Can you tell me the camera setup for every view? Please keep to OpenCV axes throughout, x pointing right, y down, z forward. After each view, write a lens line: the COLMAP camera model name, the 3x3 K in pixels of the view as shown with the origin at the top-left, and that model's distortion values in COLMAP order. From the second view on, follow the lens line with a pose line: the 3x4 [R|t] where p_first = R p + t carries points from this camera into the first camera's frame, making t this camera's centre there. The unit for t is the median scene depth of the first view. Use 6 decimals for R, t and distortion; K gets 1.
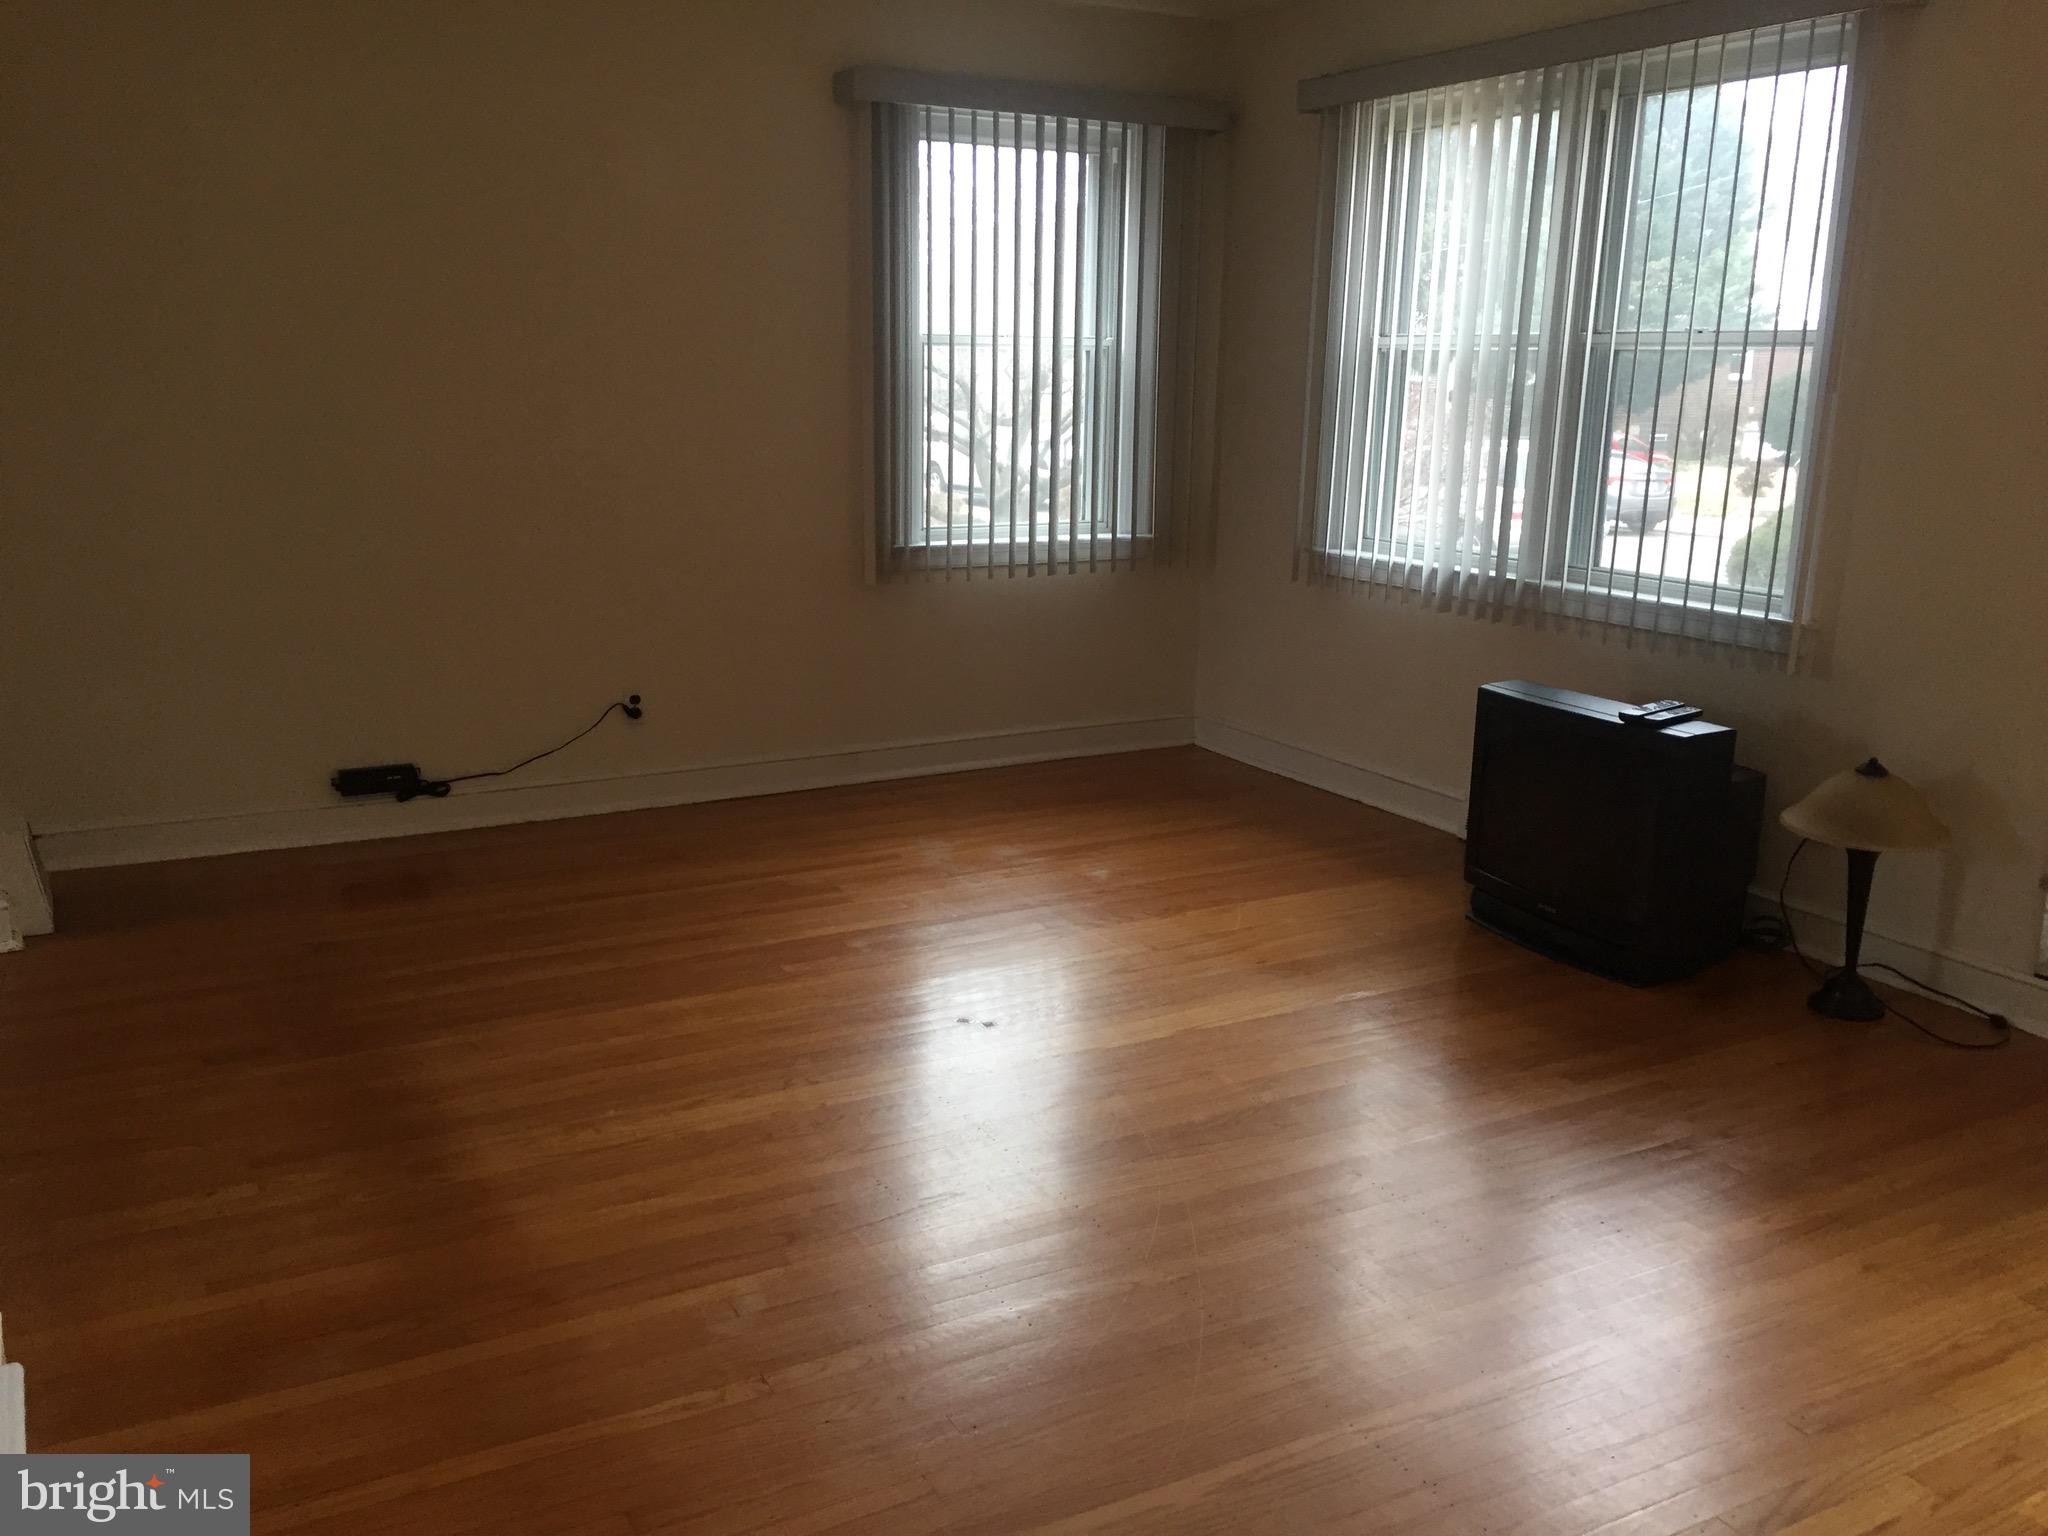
lens RADIAL K [[1737.0, 0, 1024.0], [0, 1737.0, 768.0], [0, 0, 1]] dist [0.103342, -0.158469]
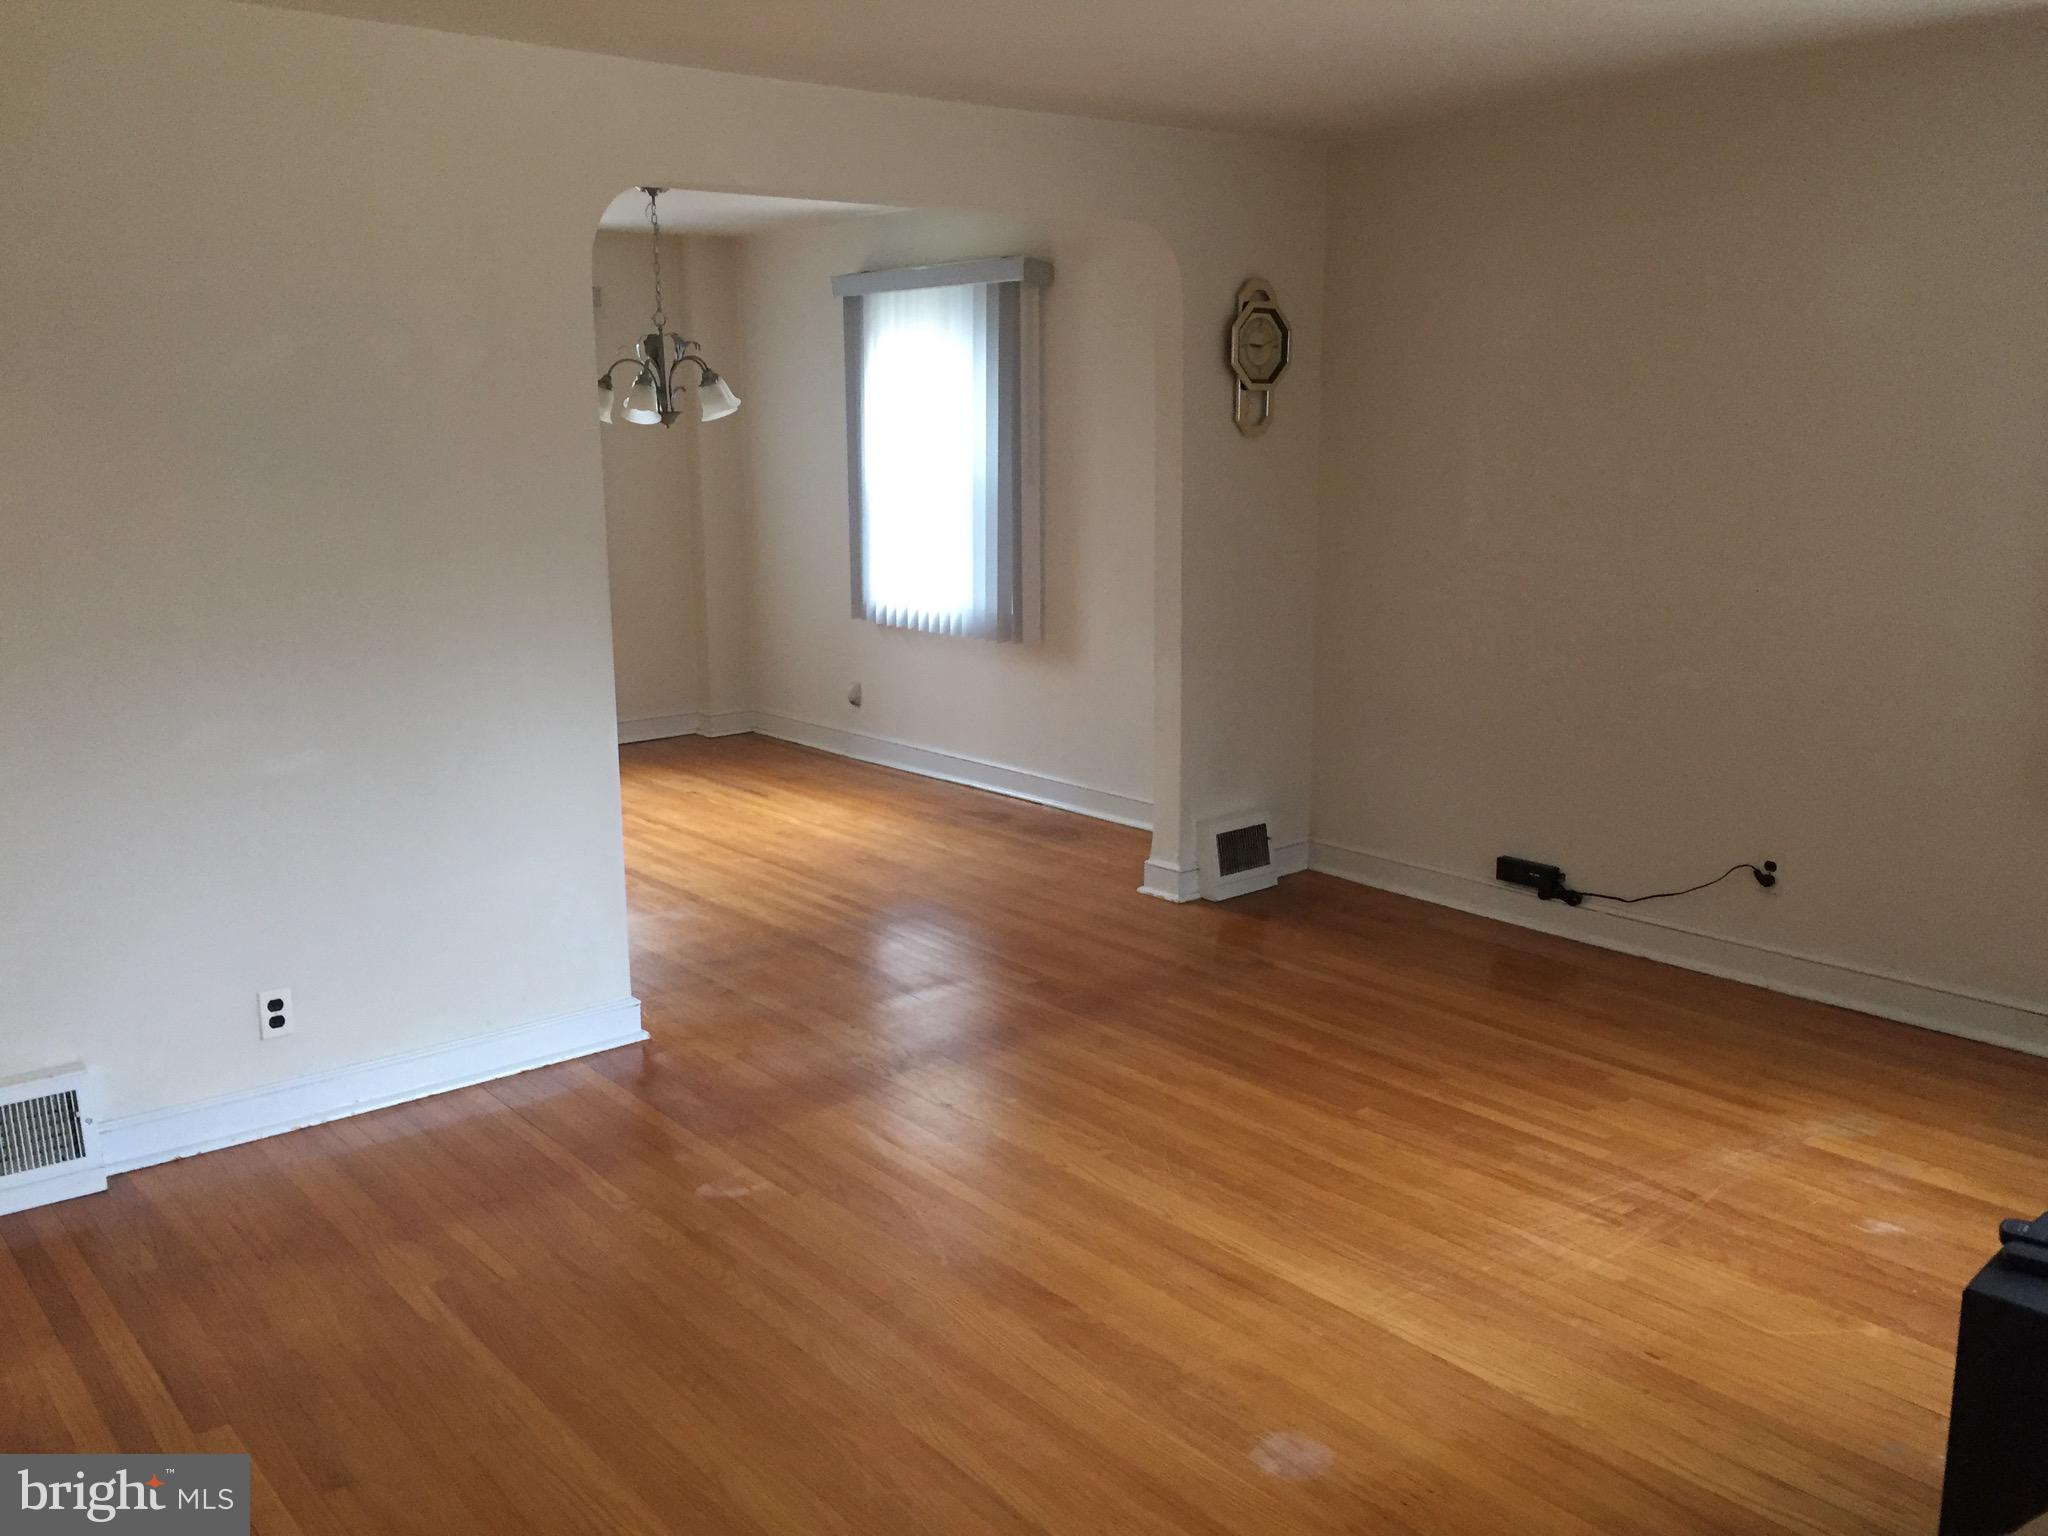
lens RADIAL K [[1737.0, 0, 1024.0], [0, 1737.0, 768.0], [0, 0, 1]] dist [0.103342, -0.158469]
pose [[0.177913, 0.176119, -0.968158, 0.619139], [-0.214432, 0.967150, 0.136531, -0.138106], [0.960399, 0.183314, 0.209834, 0.452660]]
